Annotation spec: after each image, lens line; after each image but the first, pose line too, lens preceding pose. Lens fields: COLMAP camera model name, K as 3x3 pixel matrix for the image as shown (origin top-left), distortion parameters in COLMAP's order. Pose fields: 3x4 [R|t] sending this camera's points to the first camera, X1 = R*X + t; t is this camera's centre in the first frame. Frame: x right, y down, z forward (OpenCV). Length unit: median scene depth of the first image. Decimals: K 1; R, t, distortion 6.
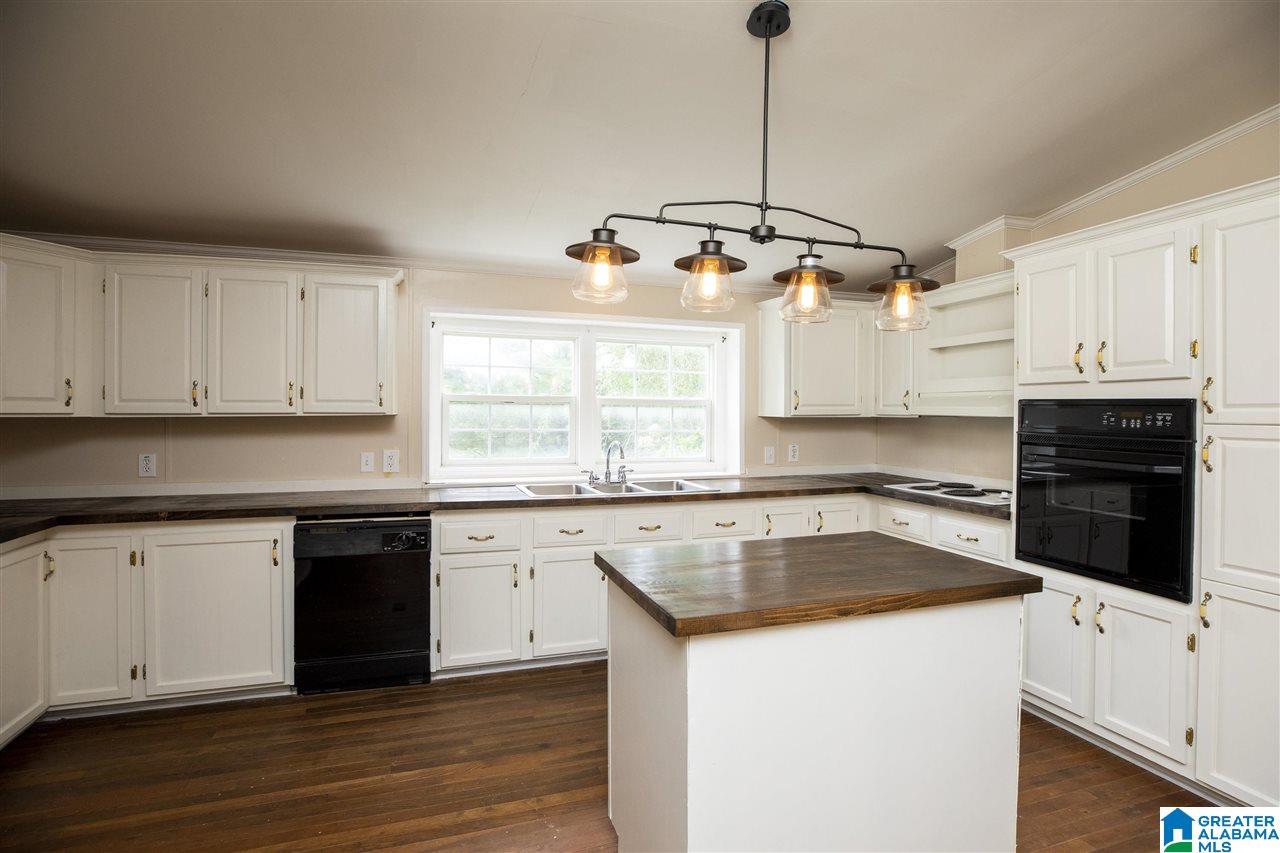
lens RADIAL K [[593.8, 0, 637.3], [0, 593.8, 416.5], [0, 0, 1]] dist [-0.029971, 0.000126]
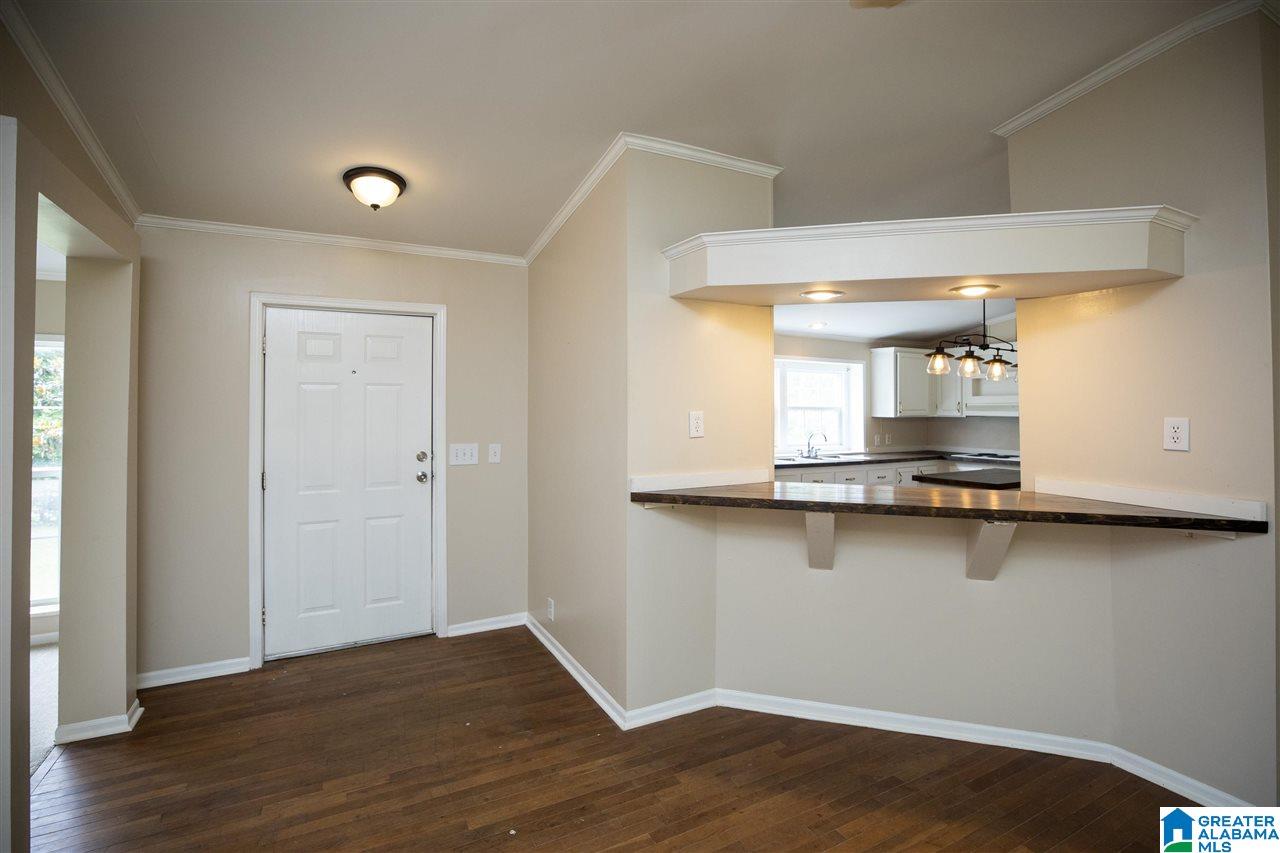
lens RADIAL K [[593.8, 0, 637.3], [0, 593.8, 416.5], [0, 0, 1]] dist [-0.029971, 0.000126]
pose [[0.989068, -0.000856, 0.147458, -0.797702], [0.001135, 0.999998, -0.001805, 0.001423], [-0.147457, 0.001952, 0.989067, -0.635936]]
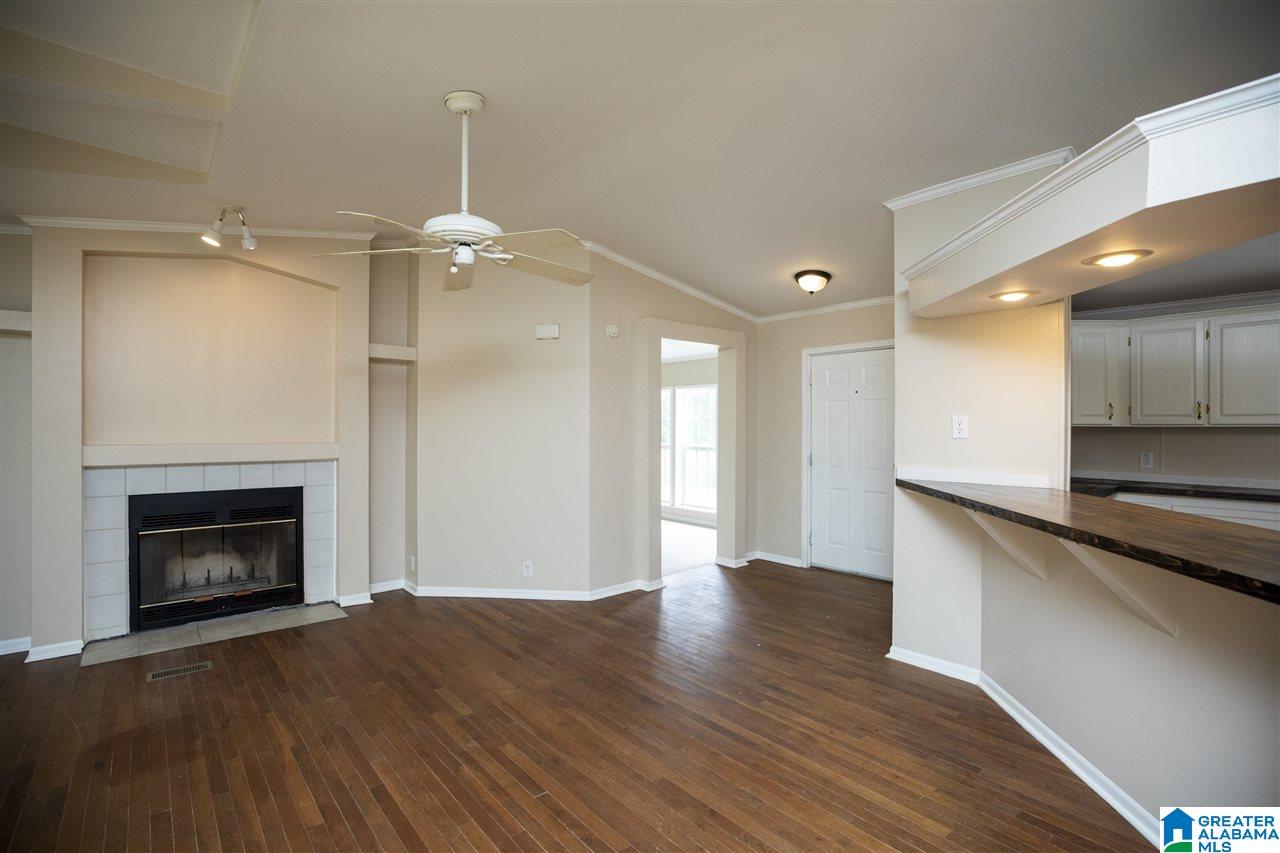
lens RADIAL K [[585.3, 0, 639.7], [0, 585.3, 429.5], [0, 0, 1]] dist [-0.030089, 0.000784]
pose [[0.368332, 0.011135, -0.929628, 0.047306], [-0.008843, 0.999925, 0.008473, 0.010677], [0.929652, 0.005099, 0.368403, -0.641529]]
